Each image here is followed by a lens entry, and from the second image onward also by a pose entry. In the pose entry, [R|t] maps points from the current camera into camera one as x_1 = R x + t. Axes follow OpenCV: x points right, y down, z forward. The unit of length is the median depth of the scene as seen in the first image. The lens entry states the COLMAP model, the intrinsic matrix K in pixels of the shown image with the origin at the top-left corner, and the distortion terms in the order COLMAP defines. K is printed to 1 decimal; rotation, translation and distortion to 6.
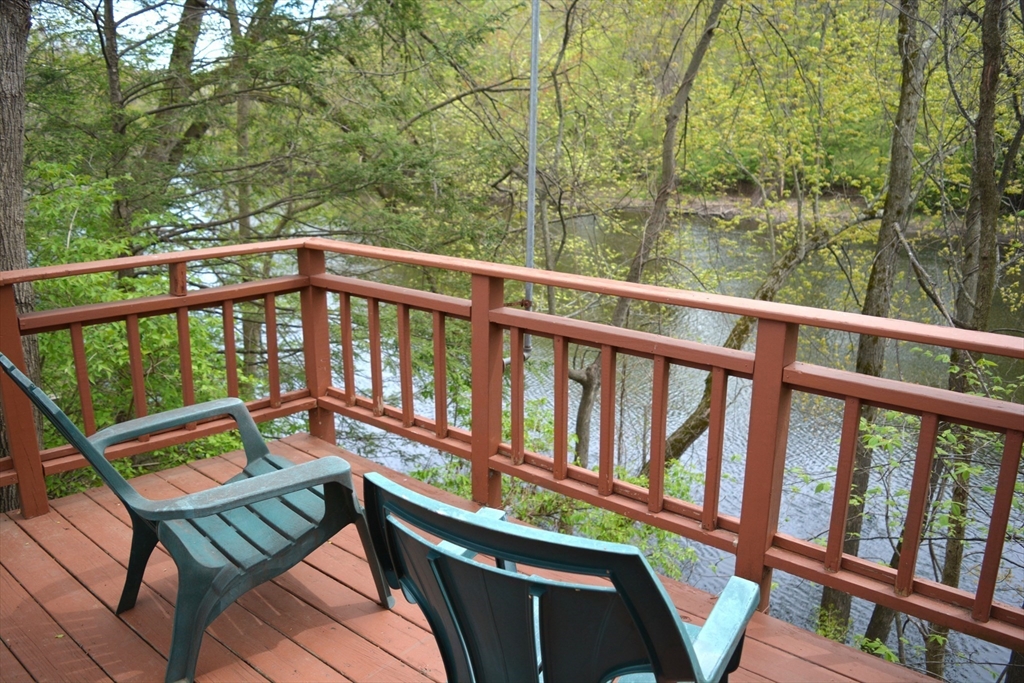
lens RADIAL K [[808.8, 0, 506.6], [0, 808.8, 317.2], [0, 0, 1]] dist [-0.073554, 0.009525]
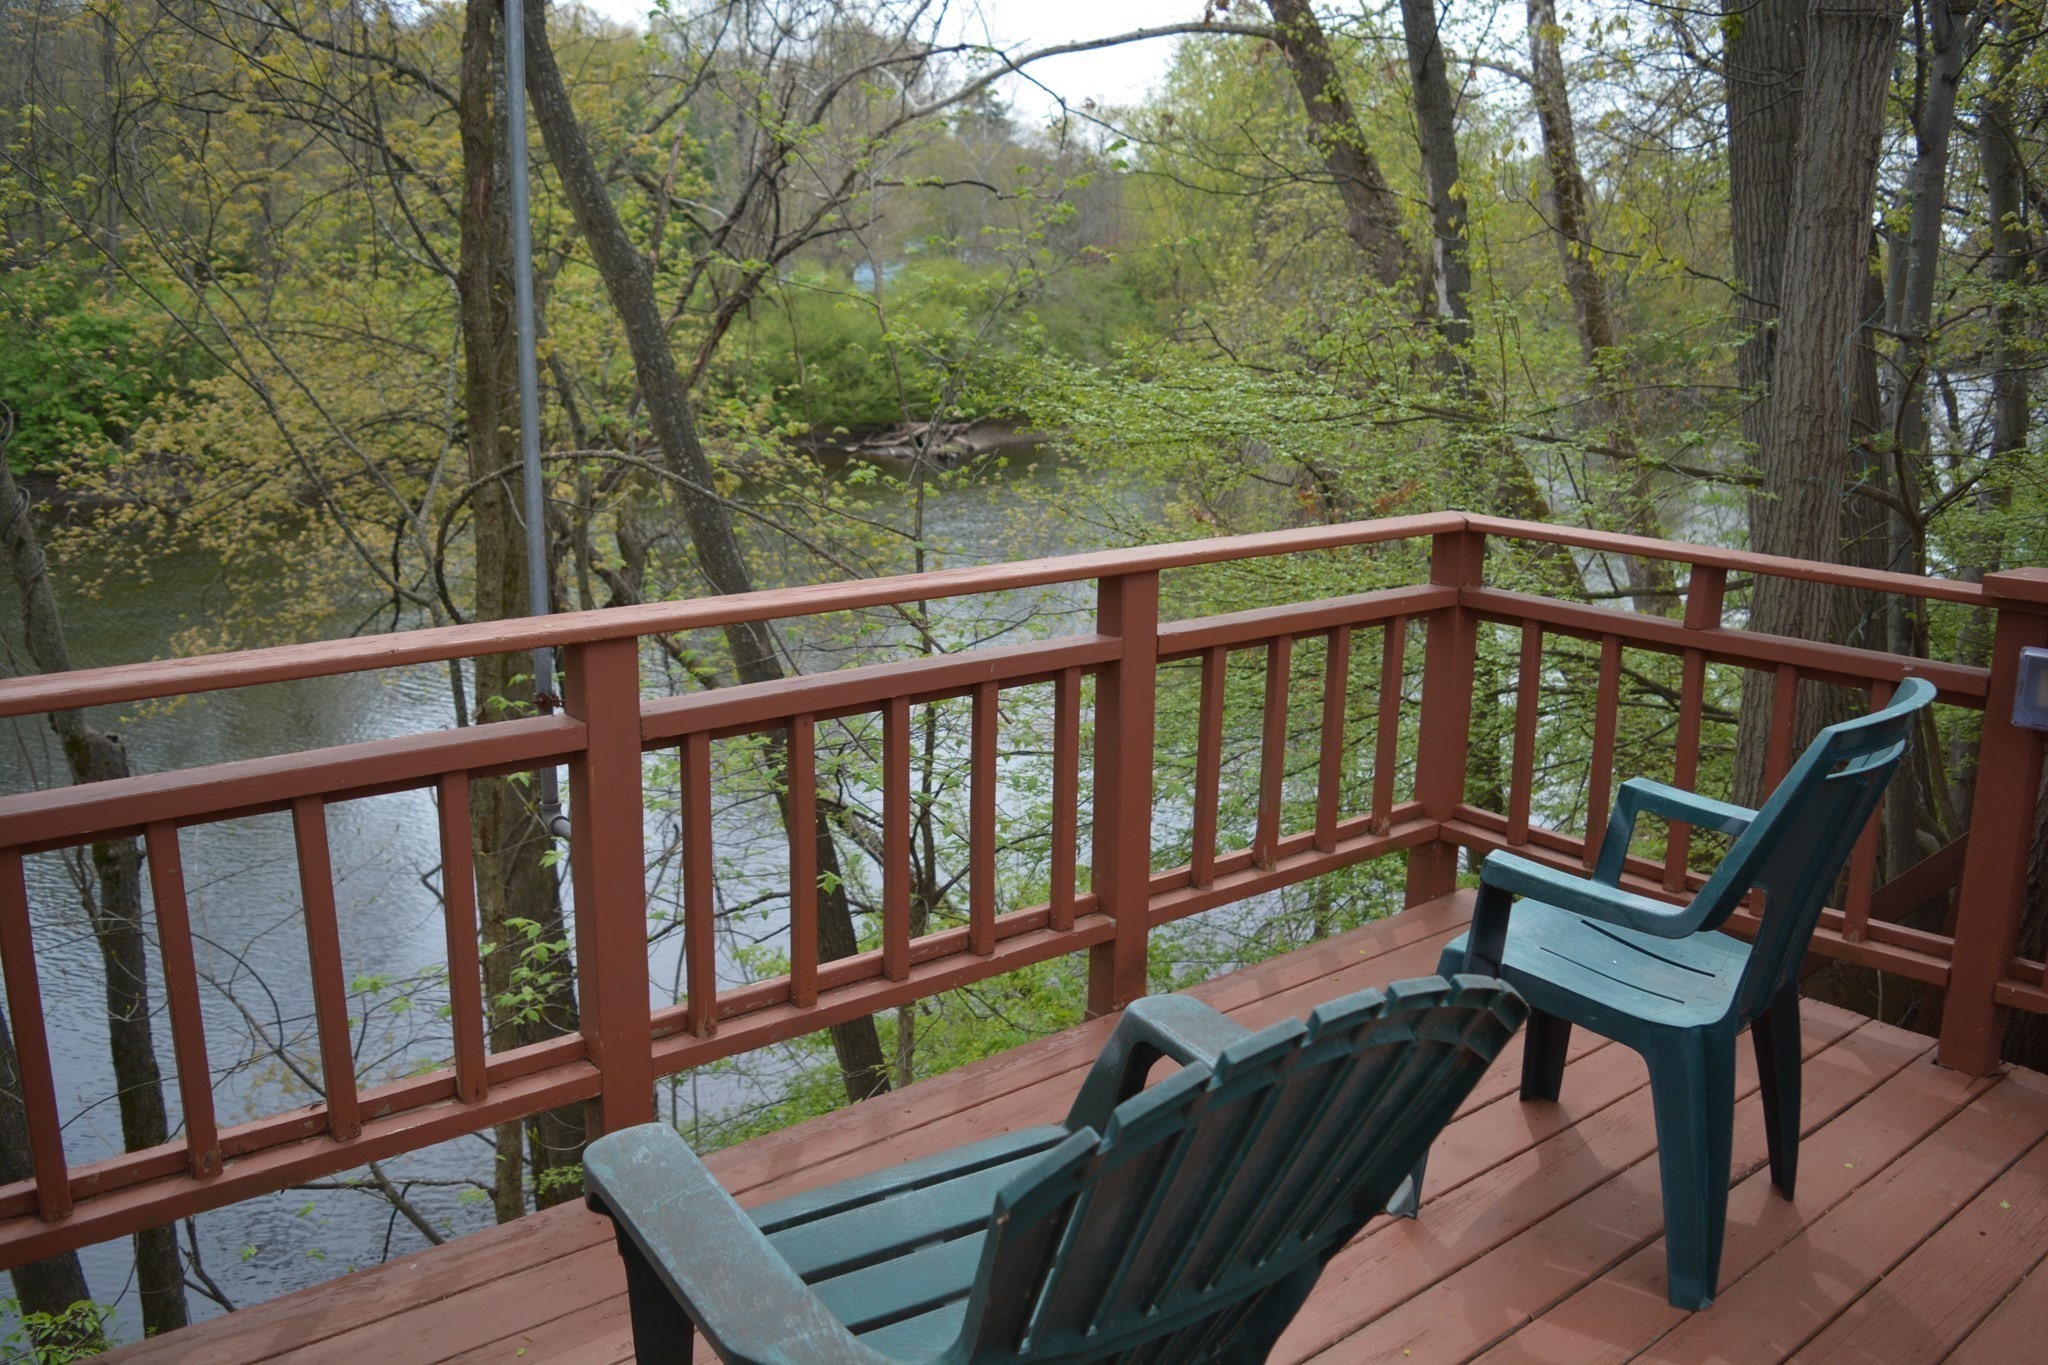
lens RADIAL K [[1588.1, 0, 1024.0], [0, 1588.1, 682.5], [0, 0, 1]] dist [-0.089016, 0.007456]
pose [[0.184201, -0.242022, 0.952626, -0.620737], [0.197508, 0.958555, 0.205338, -0.126391], [-0.962840, 0.150328, 0.224368, 0.504407]]
